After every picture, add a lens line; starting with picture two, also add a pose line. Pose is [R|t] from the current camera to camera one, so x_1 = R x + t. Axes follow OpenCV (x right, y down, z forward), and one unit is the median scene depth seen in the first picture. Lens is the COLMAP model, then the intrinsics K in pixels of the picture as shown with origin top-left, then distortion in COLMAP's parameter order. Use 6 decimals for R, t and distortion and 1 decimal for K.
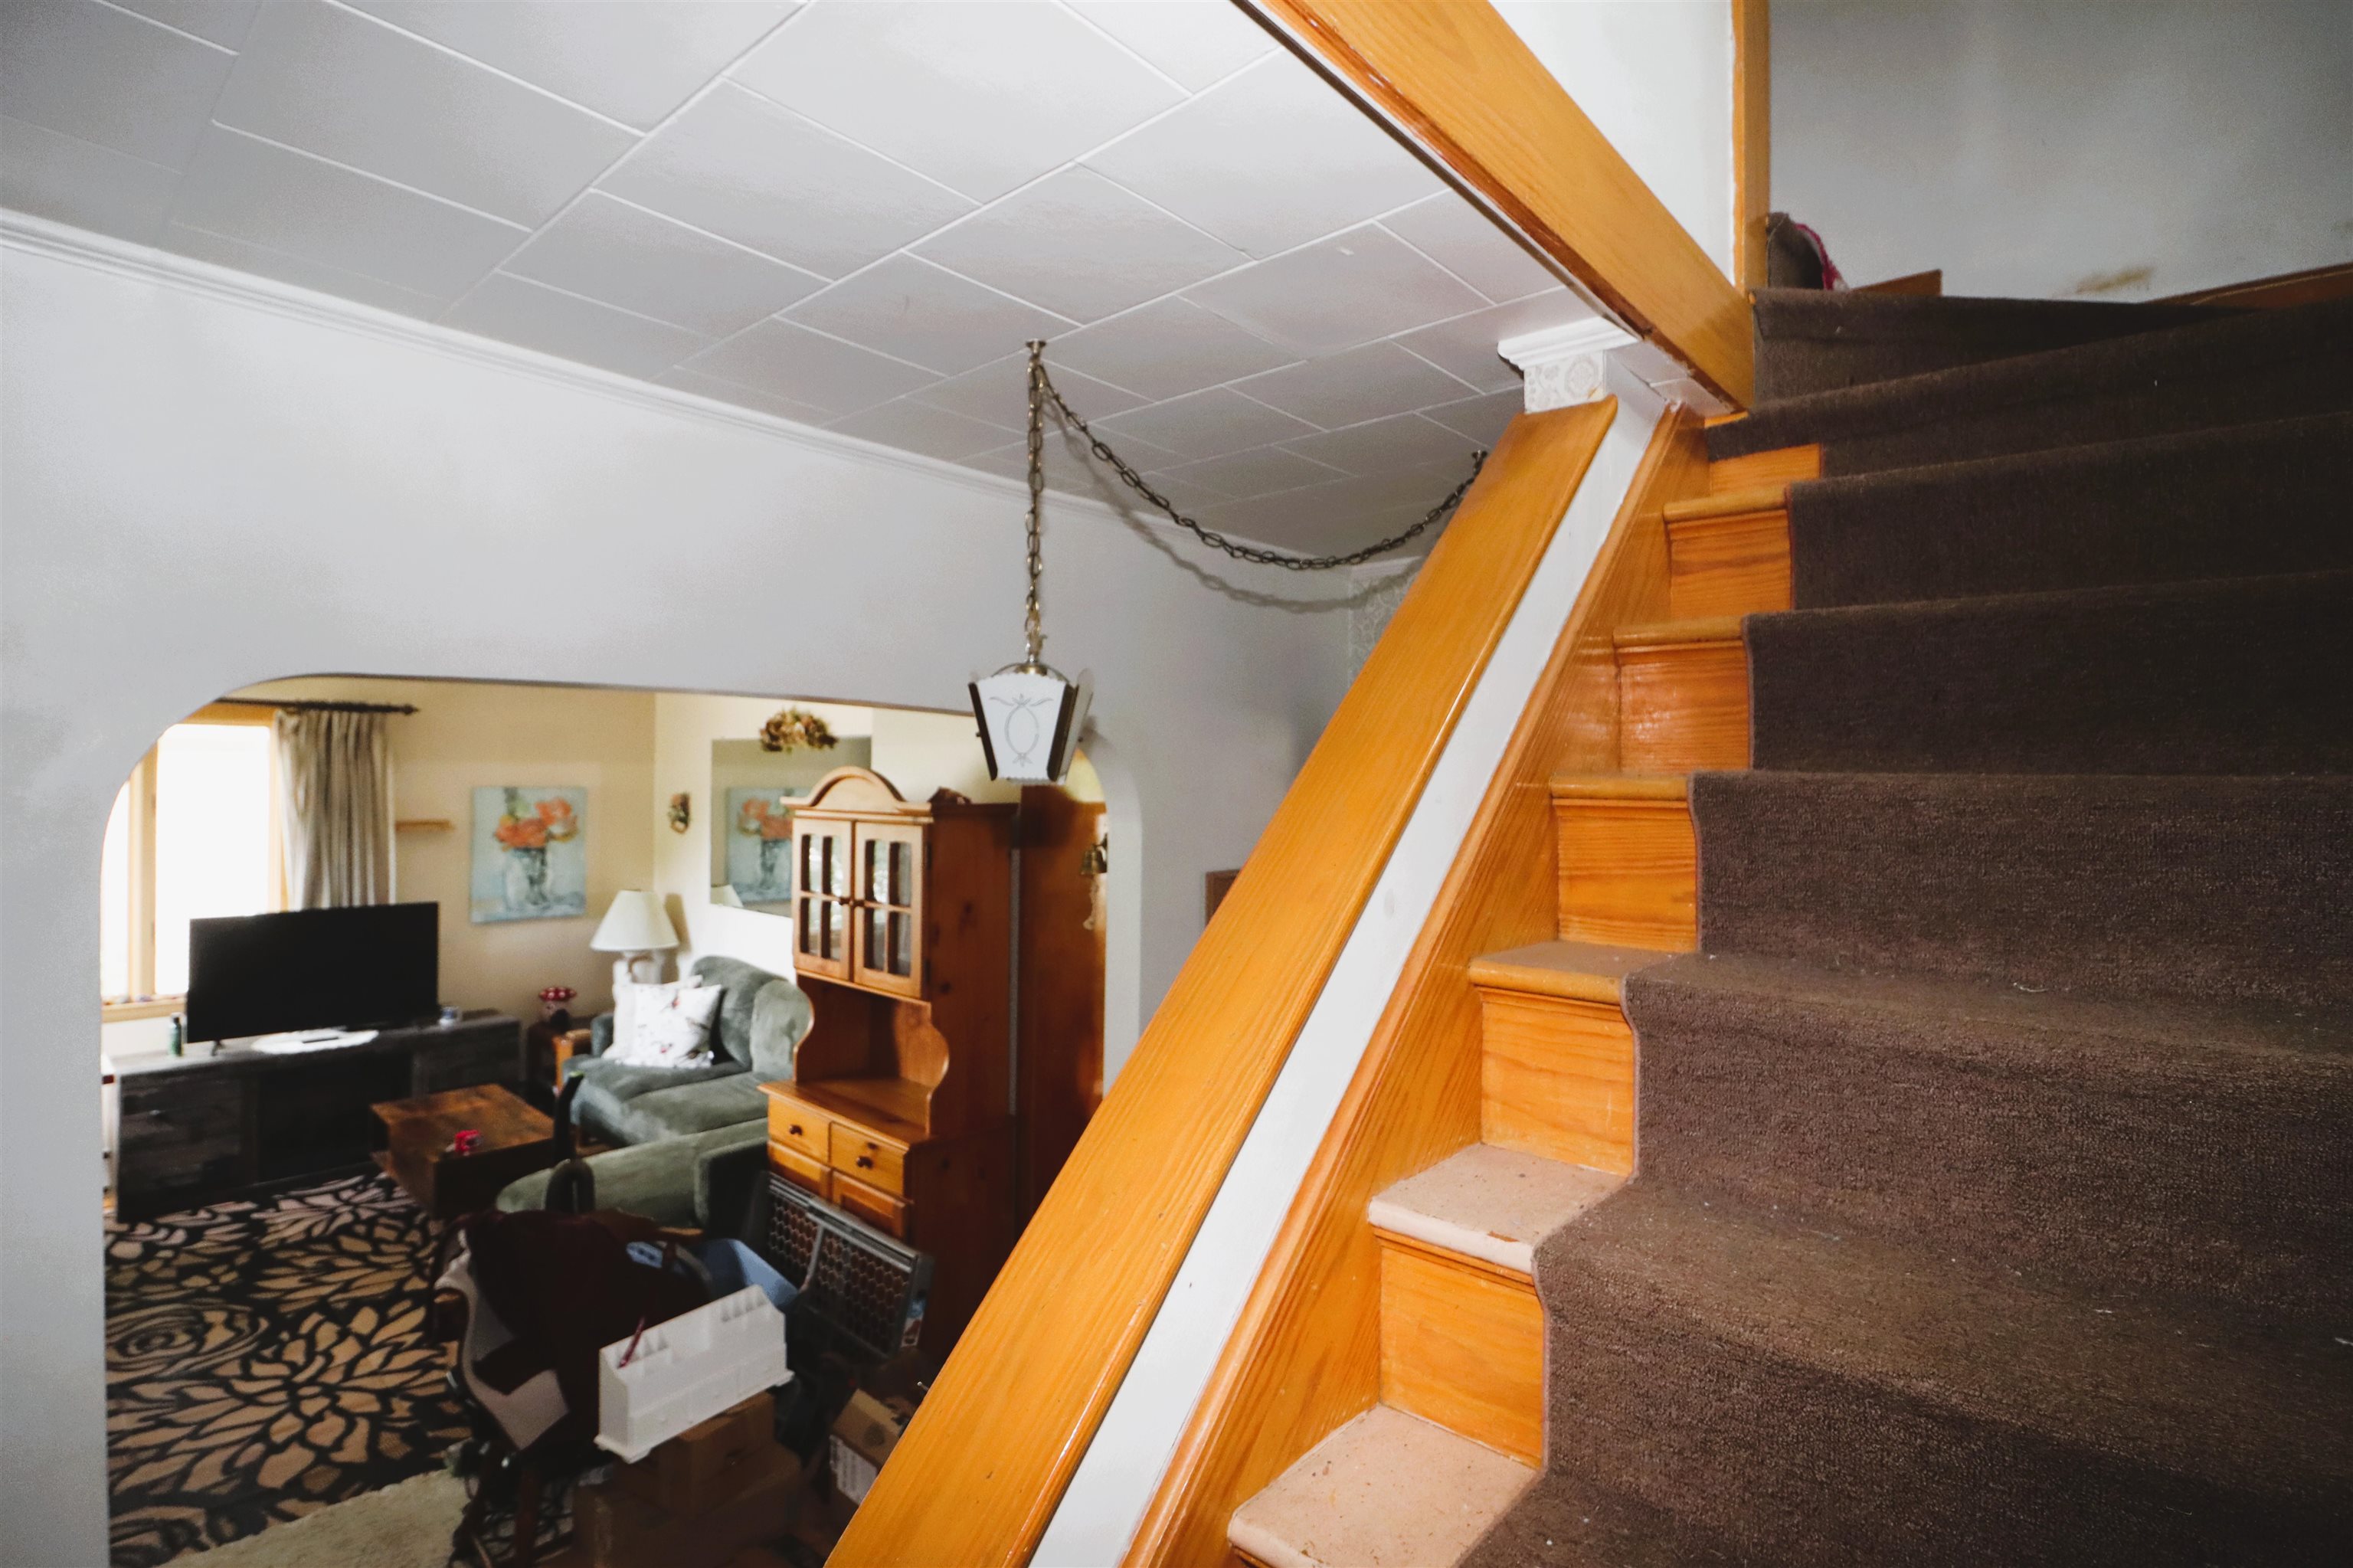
lens RADIAL K [[1097.5, 0, 1165.0], [0, 1097.5, 776.1], [0, 0, 1]] dist [-0.009631, -0.007509]
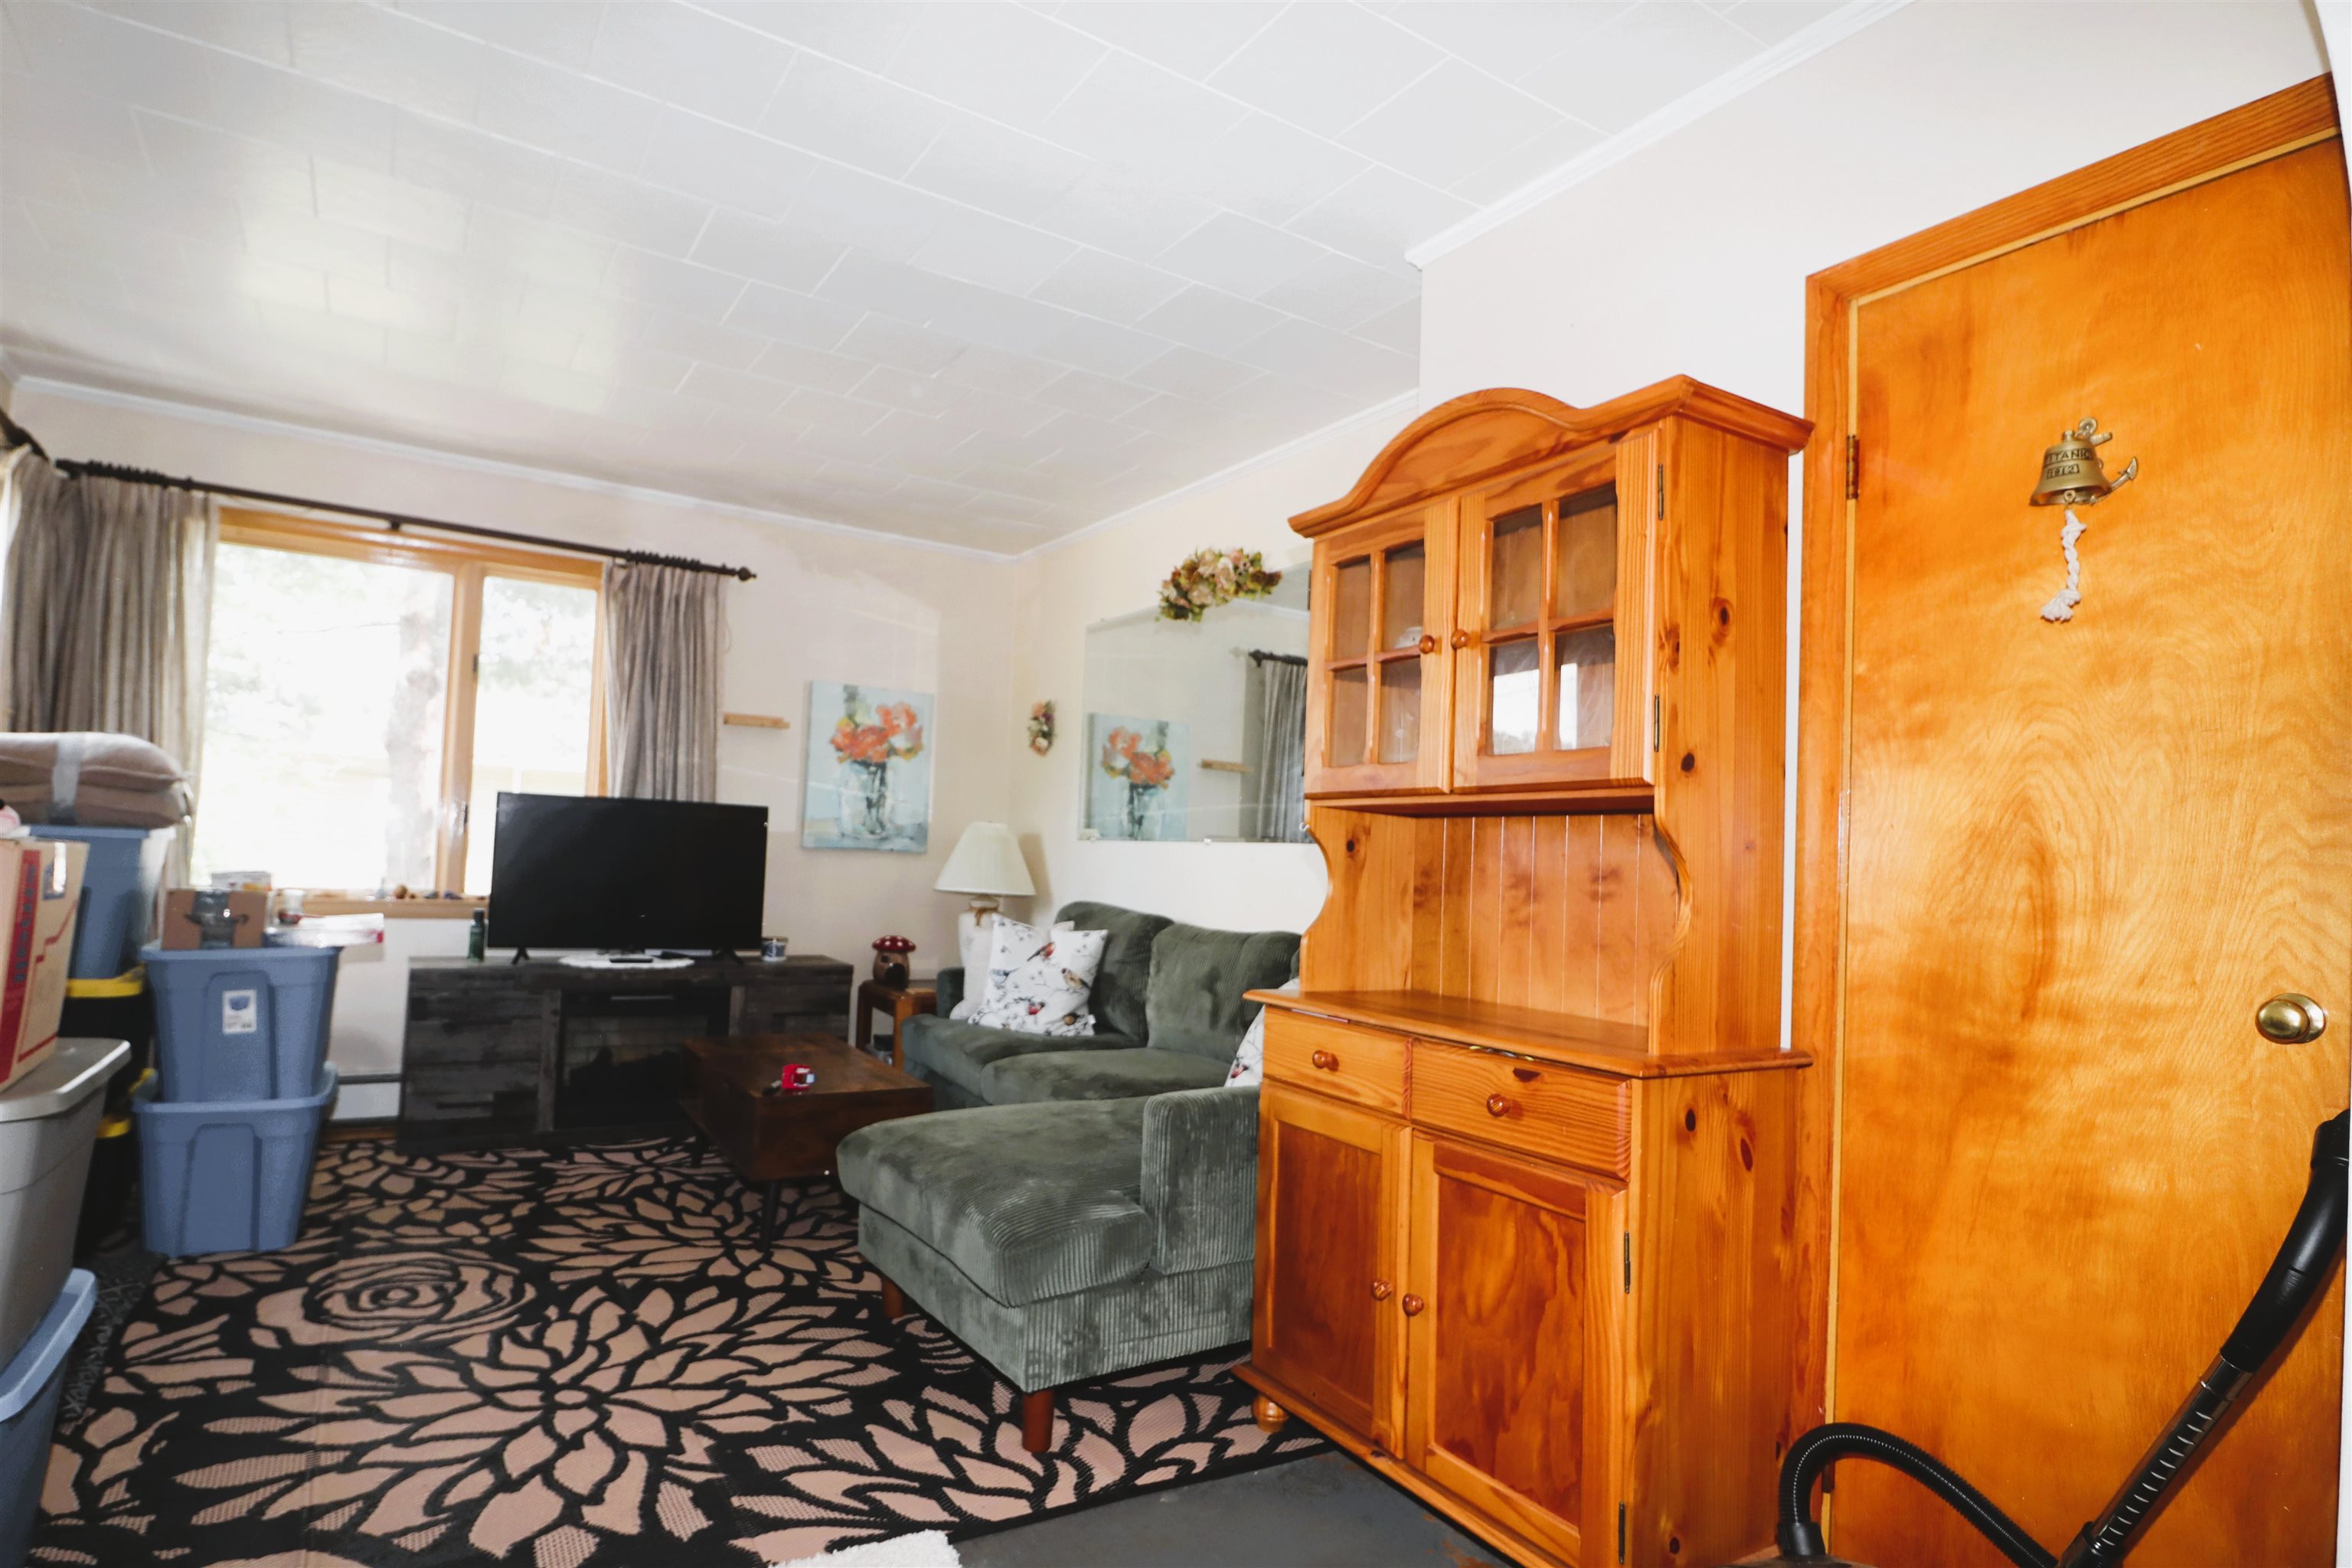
lens RADIAL K [[1189.7, 0, 1106.0], [0, 1189.7, 807.3], [0, 0, 1]] dist [-0.005047, -0.007967]
pose [[0.954538, 0.013434, -0.297786, -0.213319], [-0.027096, 0.998759, -0.041798, 0.179837], [0.296855, 0.047967, 0.953717, 0.304144]]
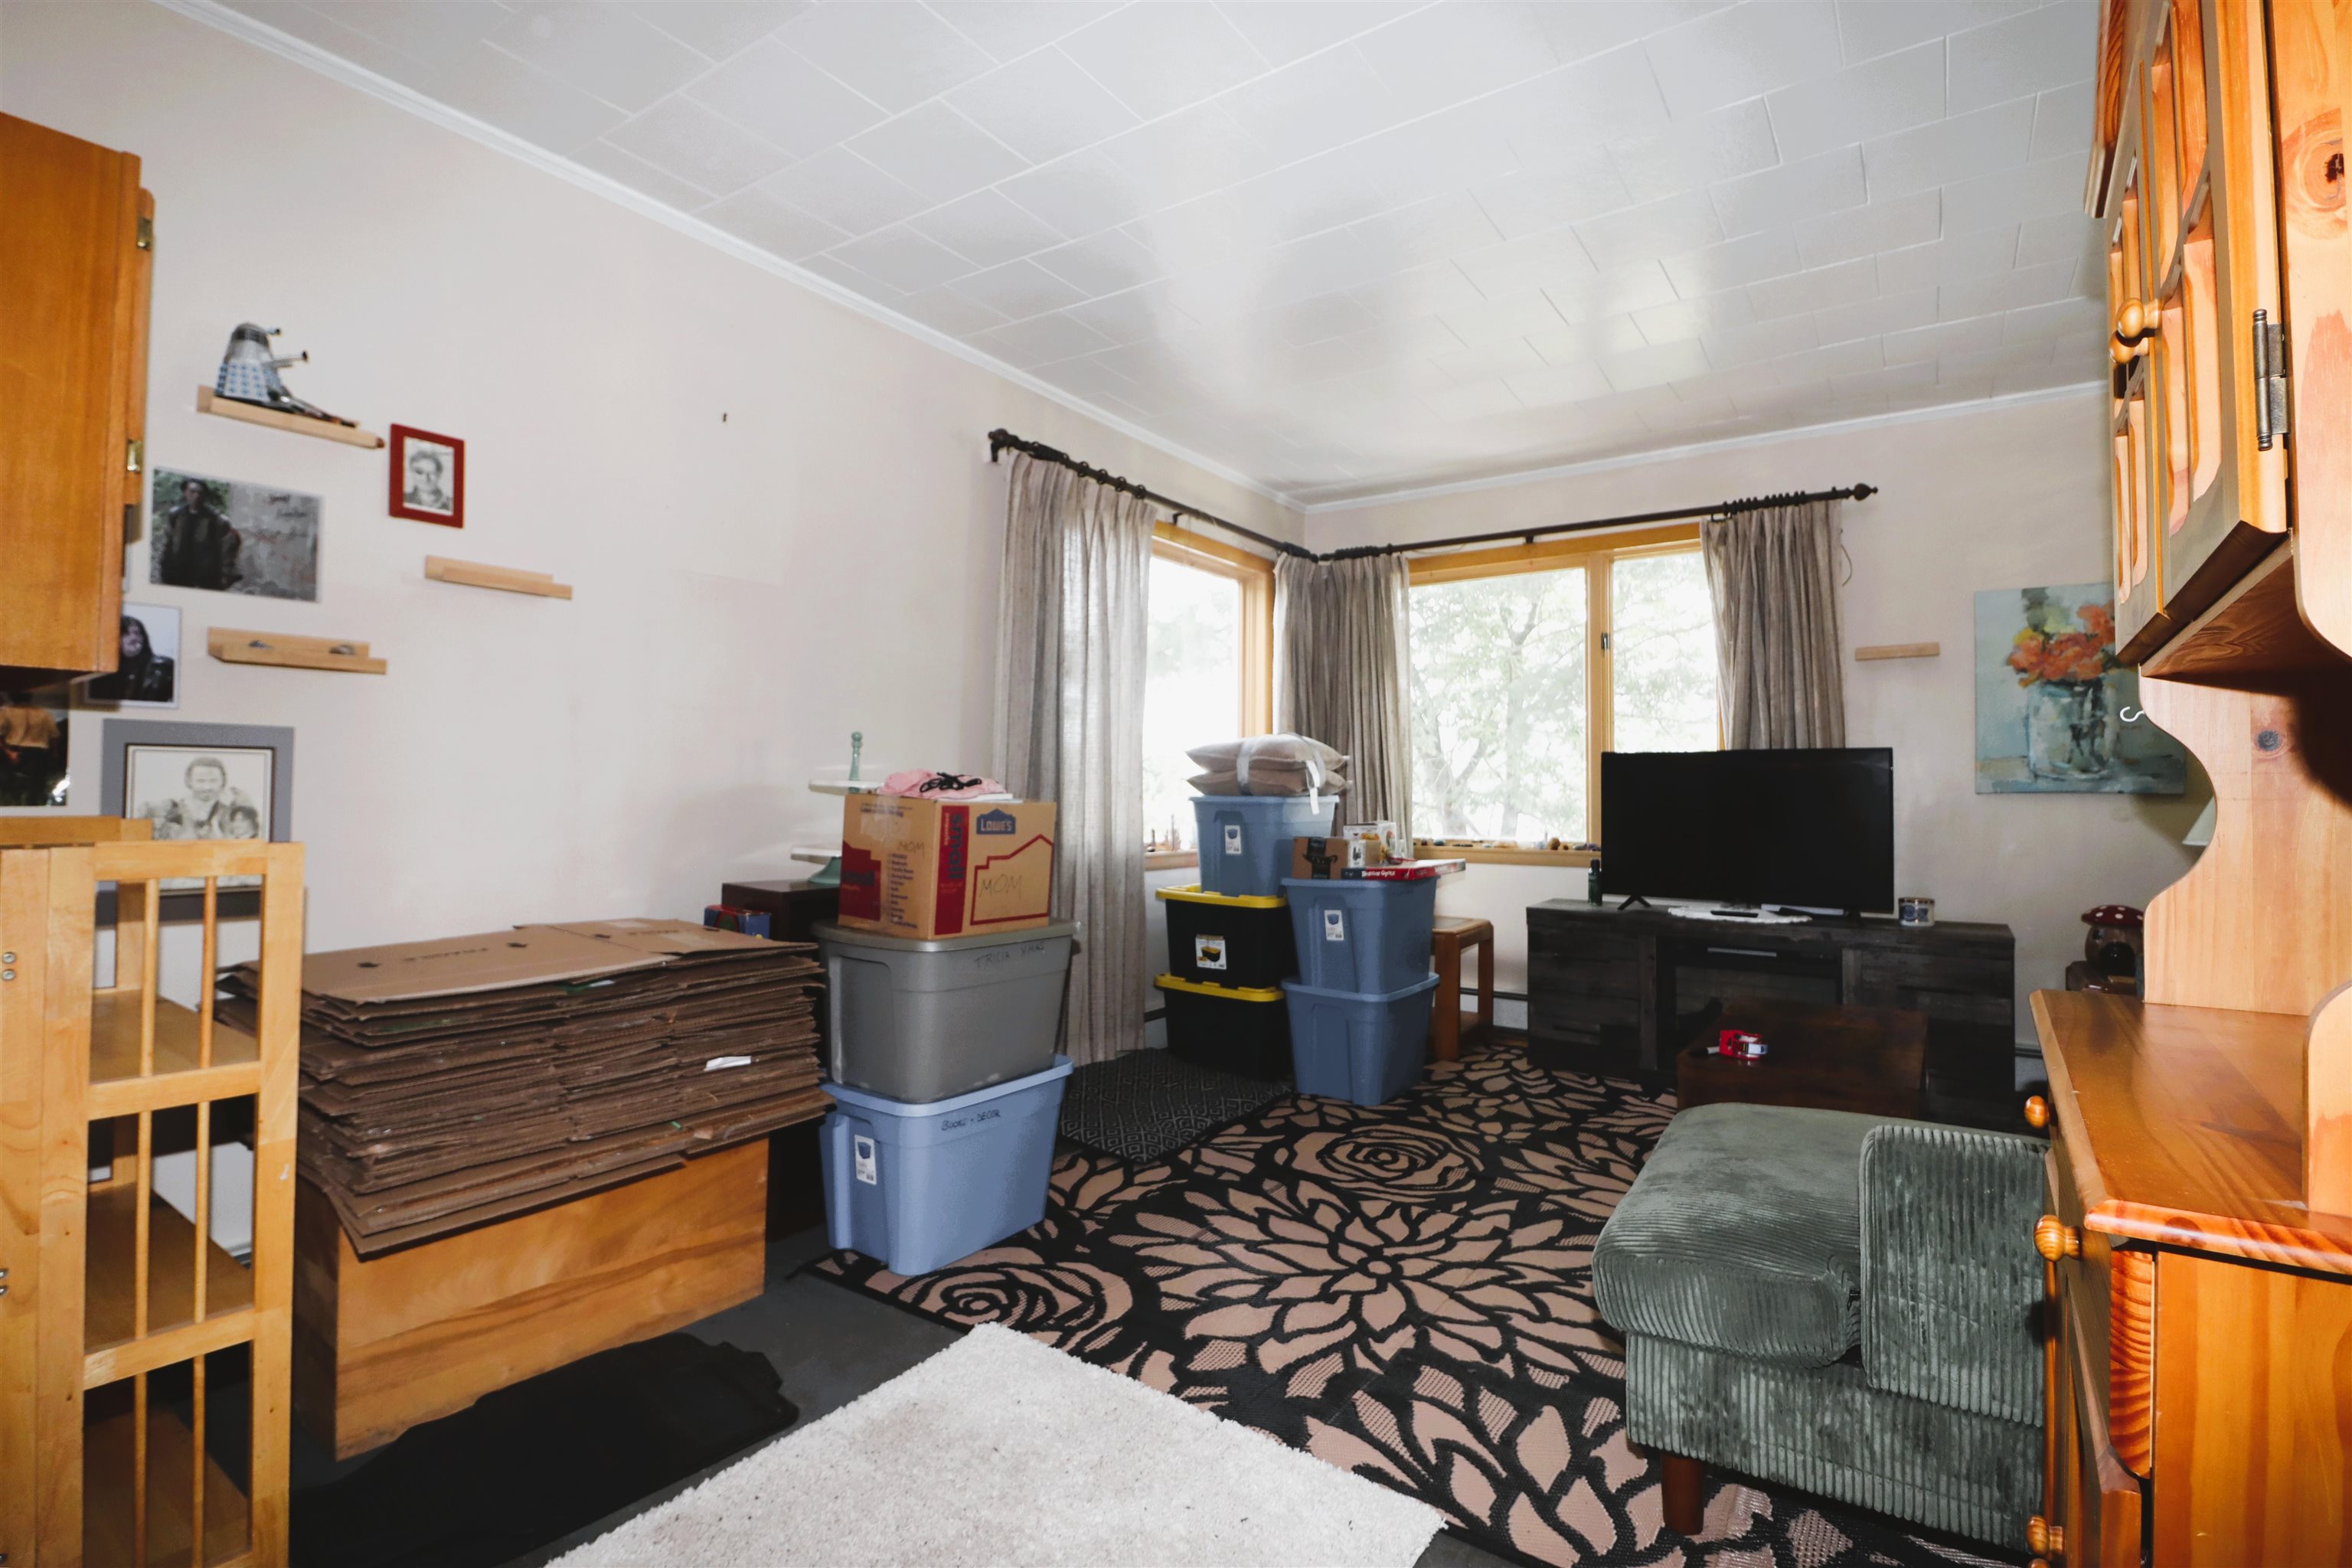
lens RADIAL K [[1097.0, 0, 1166.9], [0, 1097.0, 765.1], [0, 0, 1]] dist [-0.009631, -0.007509]
pose [[0.120954, -0.039005, -0.991891, -0.040455], [0.003230, 0.999238, -0.038900, 0.188013], [0.992653, 0.001502, 0.120988, 0.564757]]
